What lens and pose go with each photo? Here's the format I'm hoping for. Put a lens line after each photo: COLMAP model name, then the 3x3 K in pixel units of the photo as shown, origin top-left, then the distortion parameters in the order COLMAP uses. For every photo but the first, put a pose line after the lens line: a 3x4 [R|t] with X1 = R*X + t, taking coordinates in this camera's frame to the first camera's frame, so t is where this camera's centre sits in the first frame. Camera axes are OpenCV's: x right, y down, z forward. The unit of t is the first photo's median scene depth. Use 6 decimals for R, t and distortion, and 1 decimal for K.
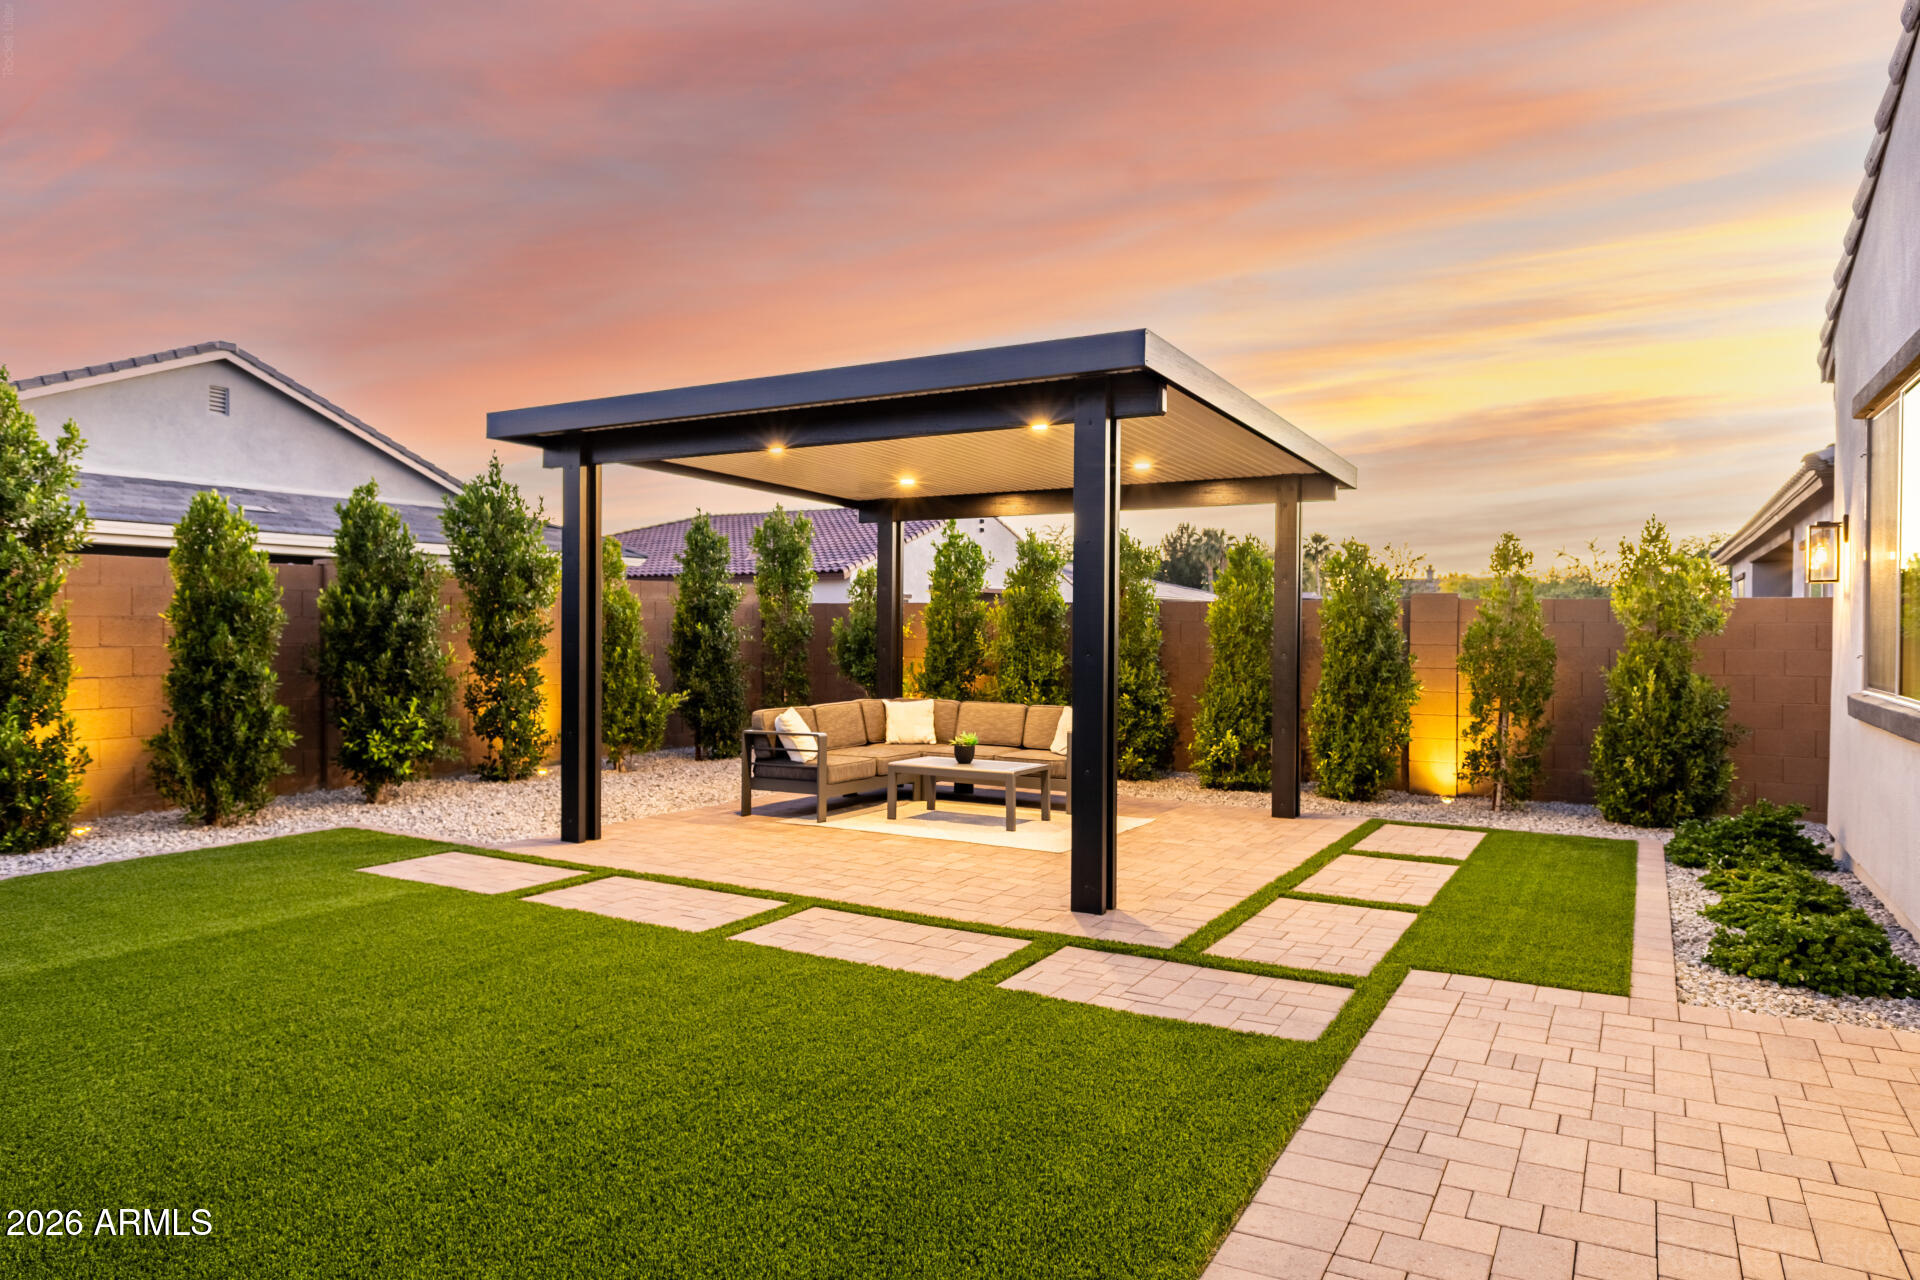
lens RADIAL K [[1166.4, 0, 960.0], [0, 1166.4, 640.0], [0, 0, 1]] dist [-0.001000, -0.000465]
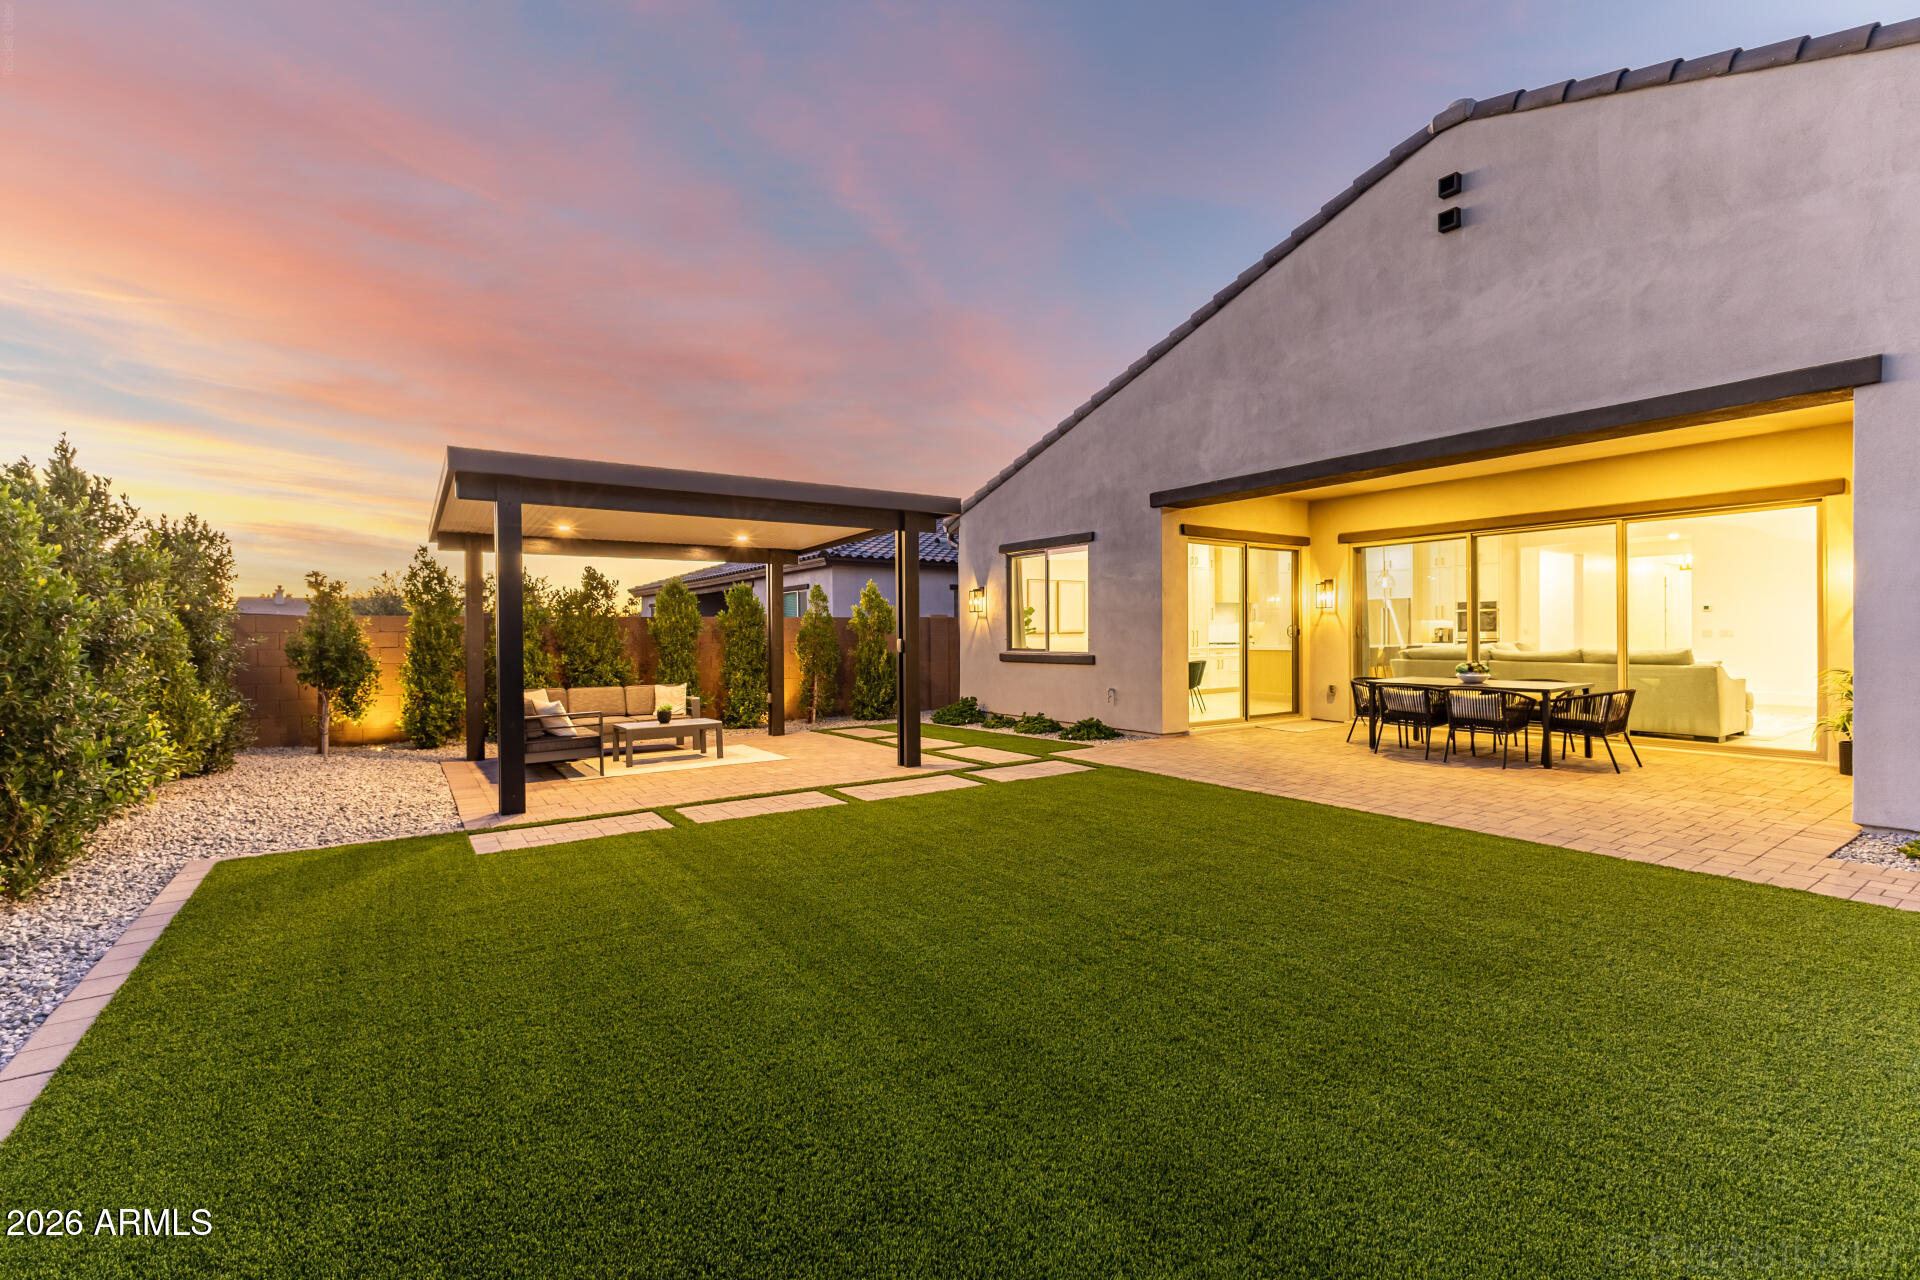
lens RADIAL K [[823.4, 0, 959.4], [0, 823.4, 634.6], [0, 0, 1]] dist [0.012084, -0.004334]
pose [[0.433419, -0.012510, 0.901106, -0.787165], [0.022807, 0.999736, 0.002910, -0.003271], [-0.900904, 0.019291, 0.433589, 0.186991]]
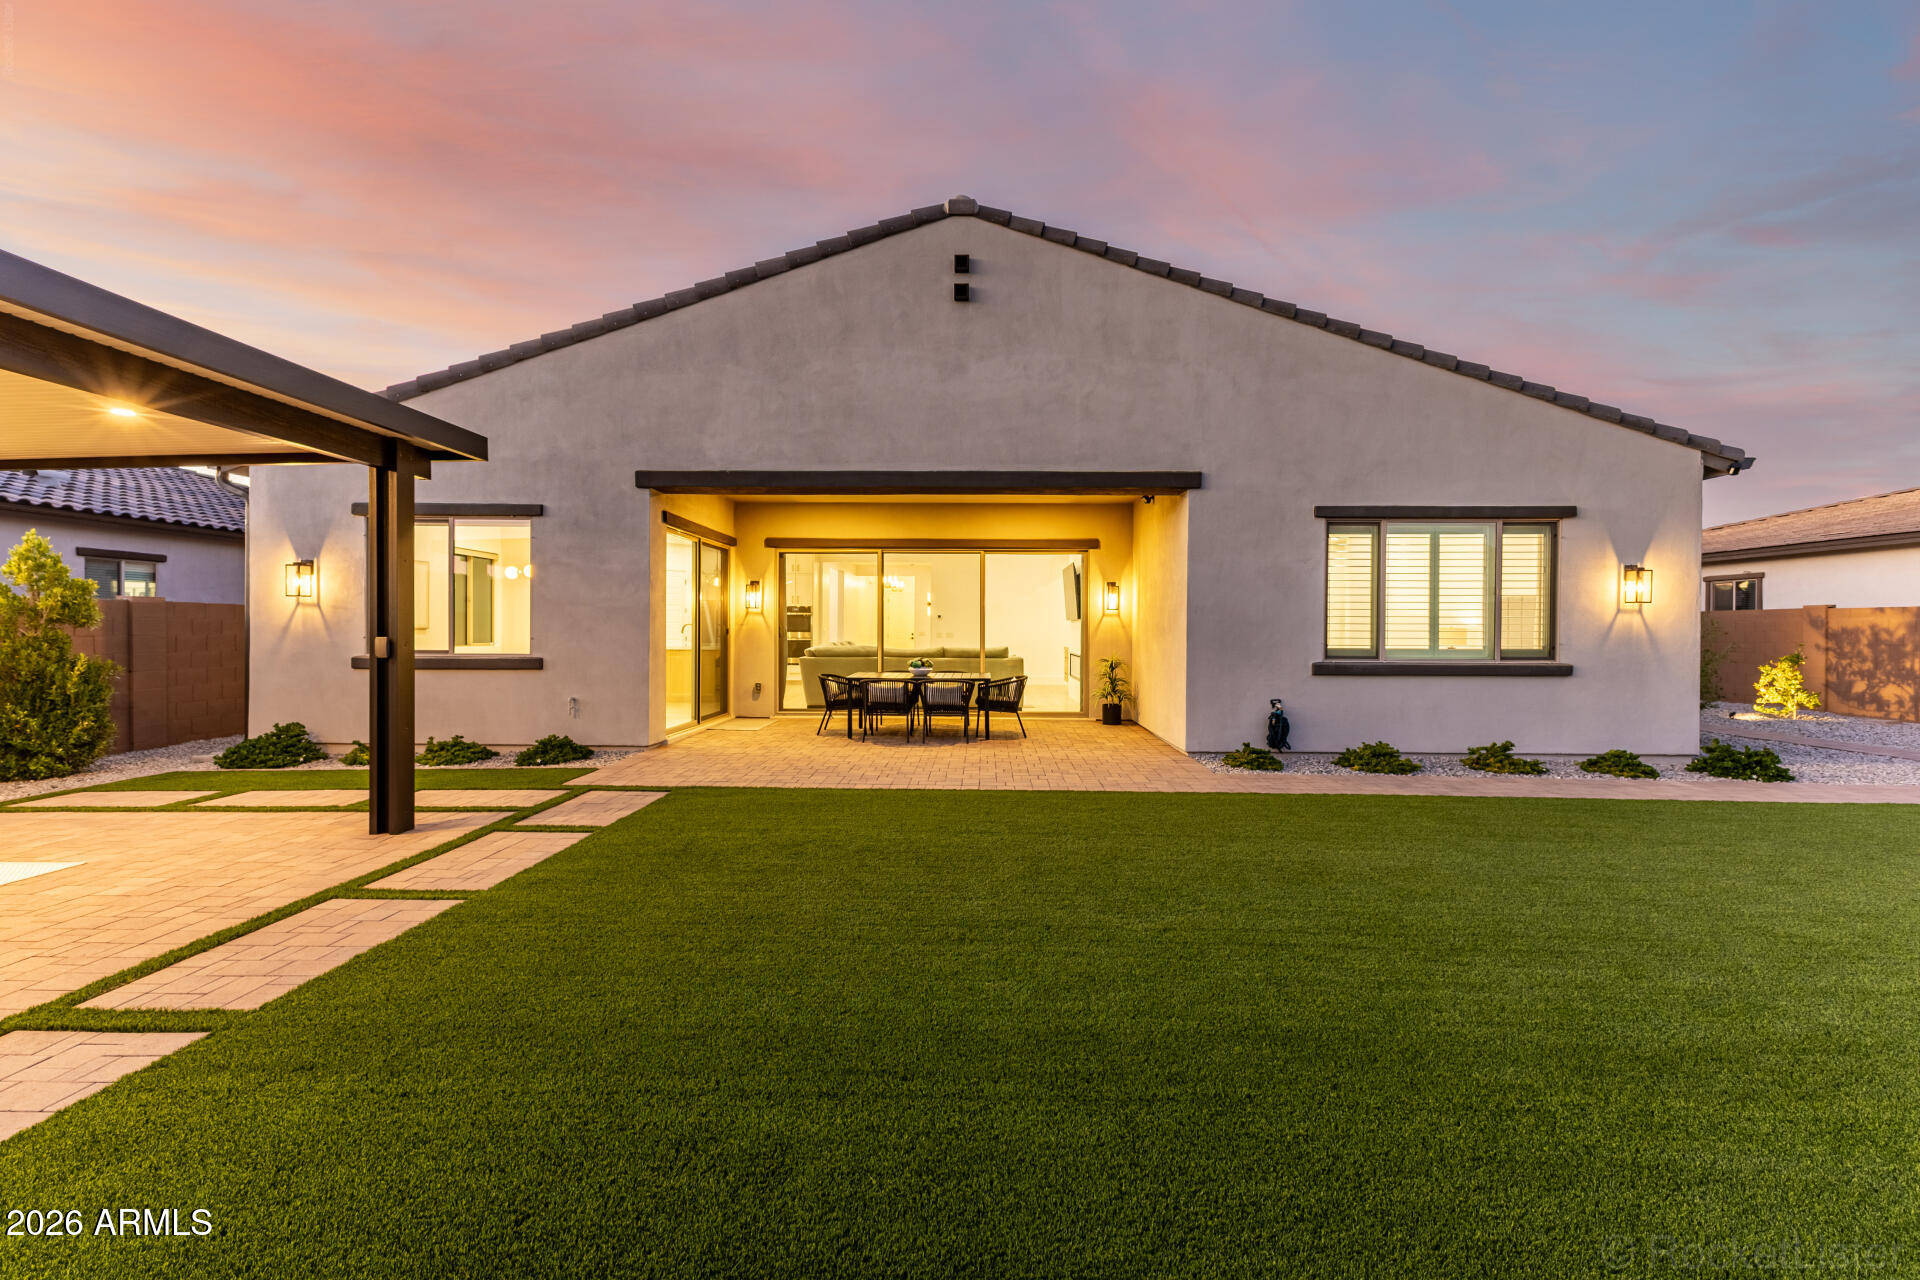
lens RADIAL K [[823.4, 0, 959.4], [0, 823.4, 634.6], [0, 0, 1]] dist [0.012084, -0.004334]
pose [[-0.475764, -0.015126, 0.879443, -0.700805], [0.002291, 0.999827, 0.018436, -0.009657], [-0.879570, 0.010786, -0.475647, 0.588574]]
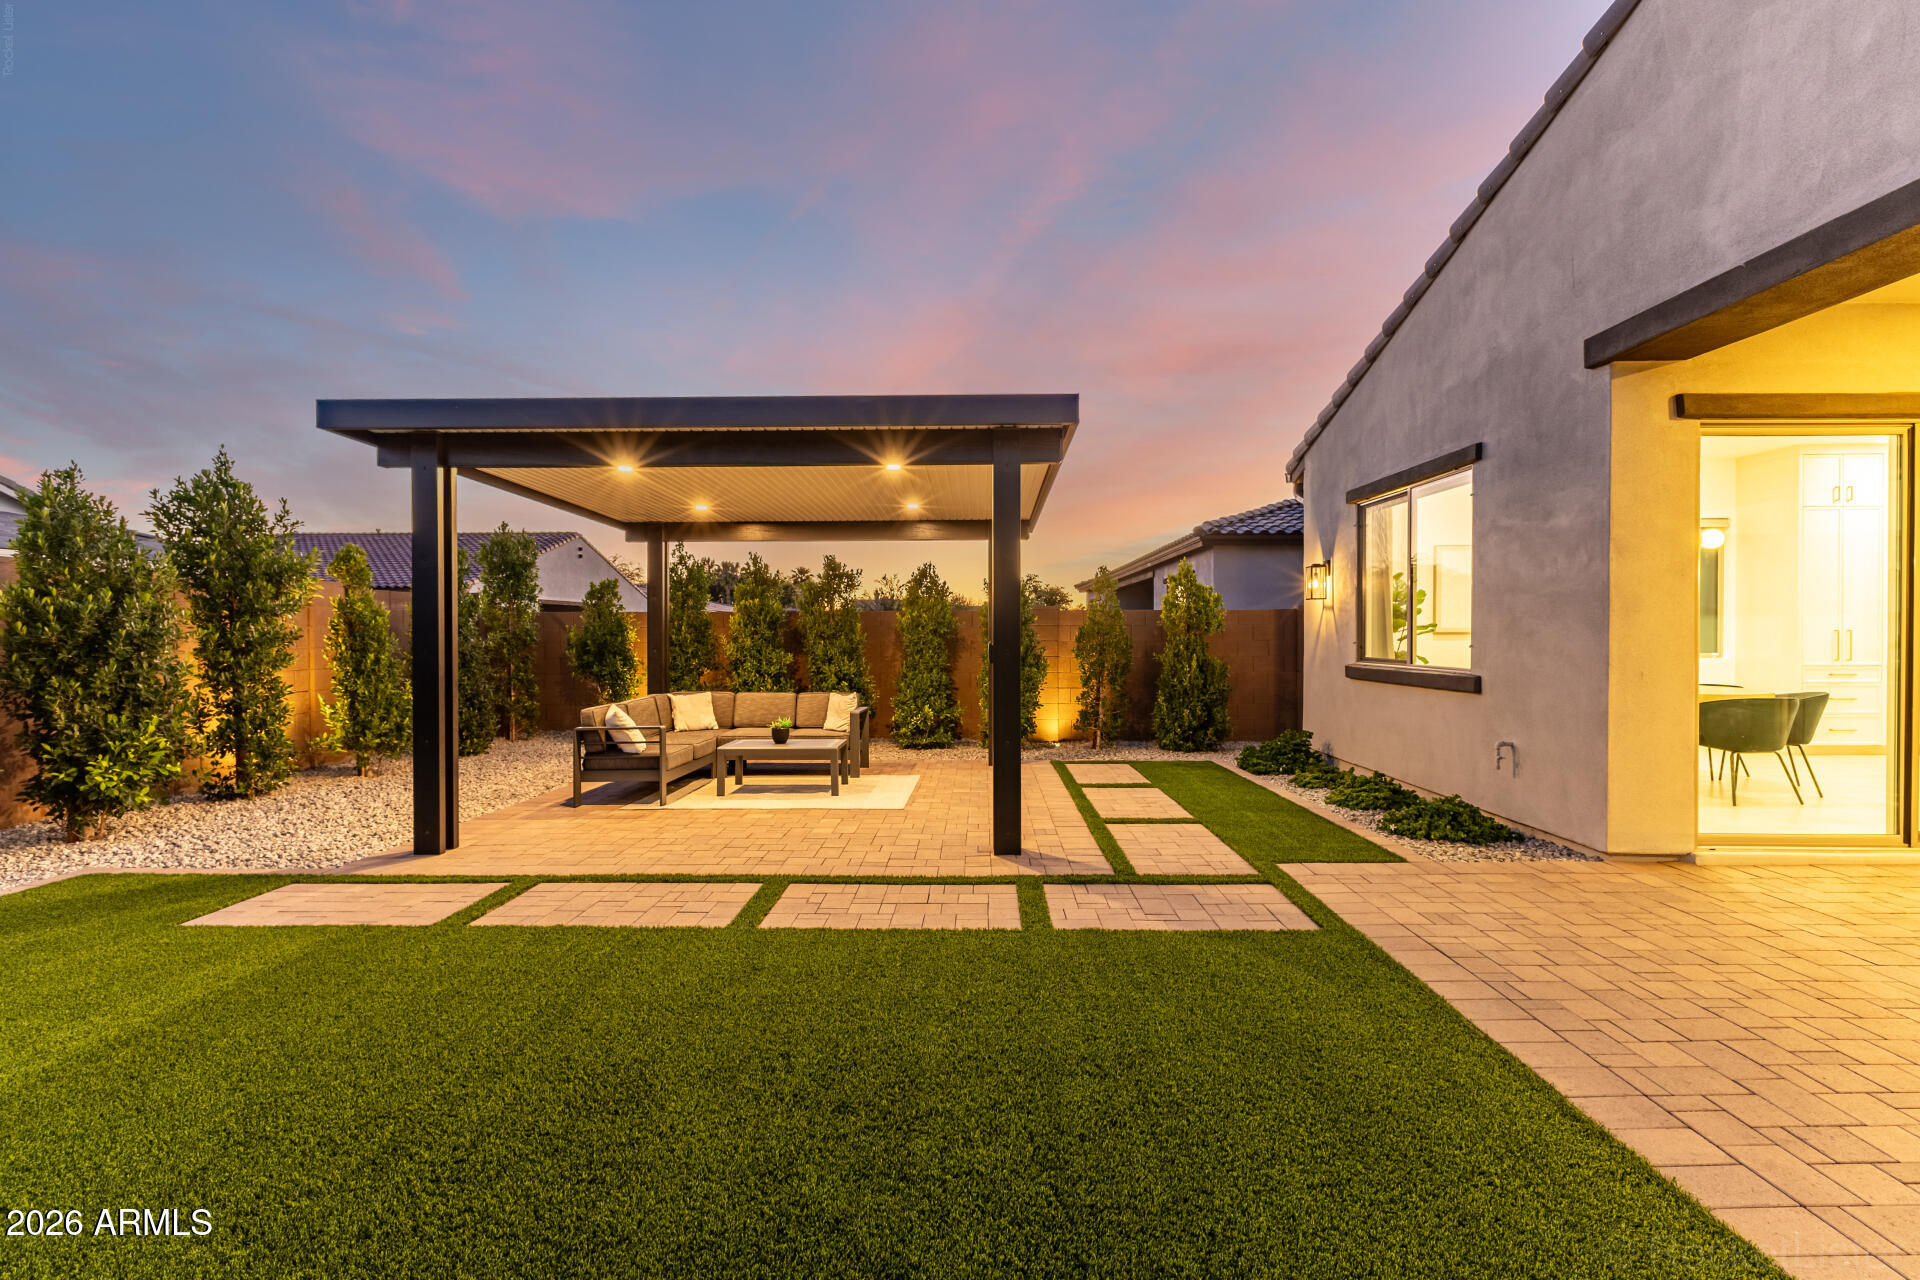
lens RADIAL K [[823.4, 0, 959.4], [0, 823.4, 634.6], [0, 0, 1]] dist [0.012084, -0.004334]
pose [[0.877993, -0.010185, 0.478564, -0.238246], [0.014284, 0.999886, -0.004926, 0.000474], [-0.478459, 0.011161, 0.878039, 0.161570]]
